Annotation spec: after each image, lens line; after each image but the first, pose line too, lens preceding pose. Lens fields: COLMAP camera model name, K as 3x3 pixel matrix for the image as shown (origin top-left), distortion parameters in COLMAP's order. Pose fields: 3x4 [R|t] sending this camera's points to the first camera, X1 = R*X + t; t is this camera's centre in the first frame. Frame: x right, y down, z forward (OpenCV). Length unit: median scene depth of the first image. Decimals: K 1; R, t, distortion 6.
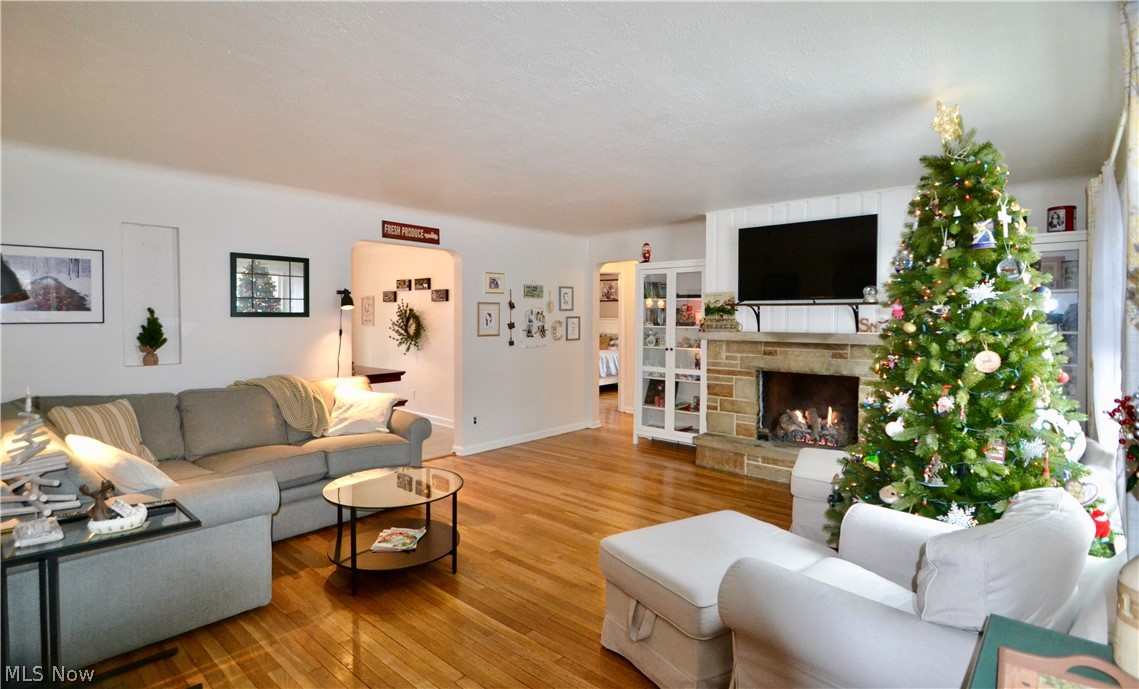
lens RADIAL K [[567.3, 0, 553.6], [0, 567.3, 327.7], [0, 0, 1]] dist [-0.000781, -0.000080]
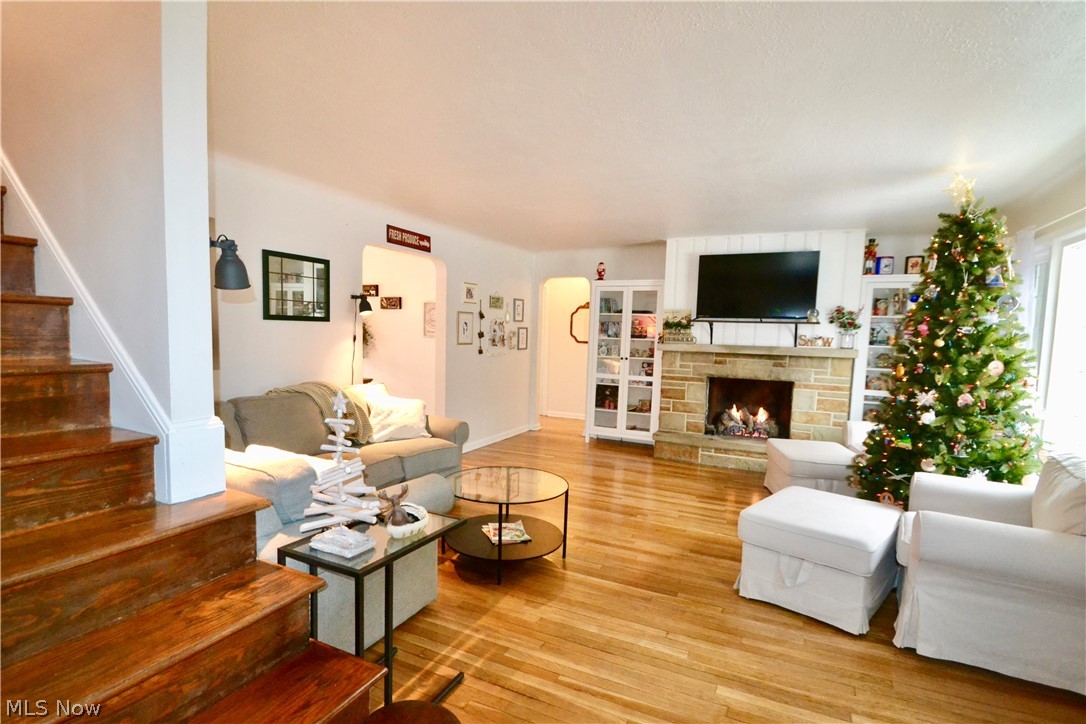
lens RADIAL K [[542.8, 0, 521.1], [0, 542.8, 379.7], [0, 0, 1]] dist [-0.002649, -0.000491]
pose [[0.960329, -0.002821, 0.278855, -0.336537], [-0.018273, 0.997164, 0.073014, 0.005284], [-0.278270, -0.075212, 0.957554, 0.018061]]
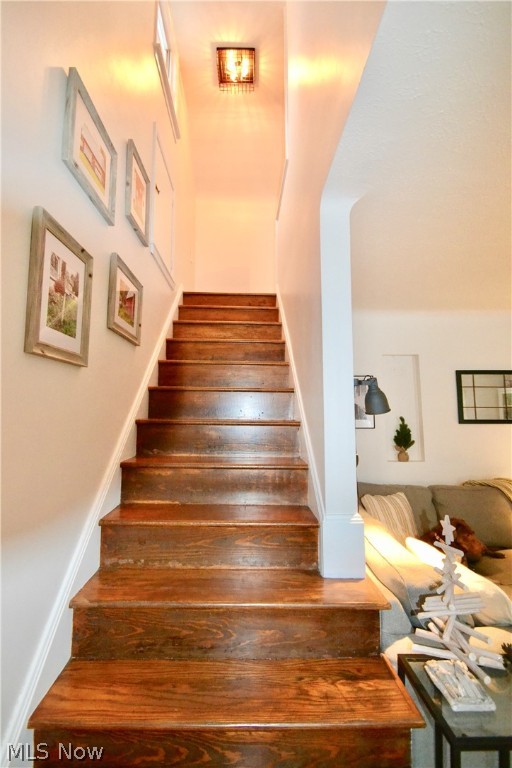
lens RADIAL K [[352.1, 0, 252.6], [0, 352.1, 374.5], [0, 0, 1]] dist [0.000188, -0.013334]
pose [[0.687509, -0.079124, -0.721853, -0.265473], [-0.013199, 0.992520, -0.121363, -0.021589], [0.726056, 0.092966, 0.681322, 0.137376]]
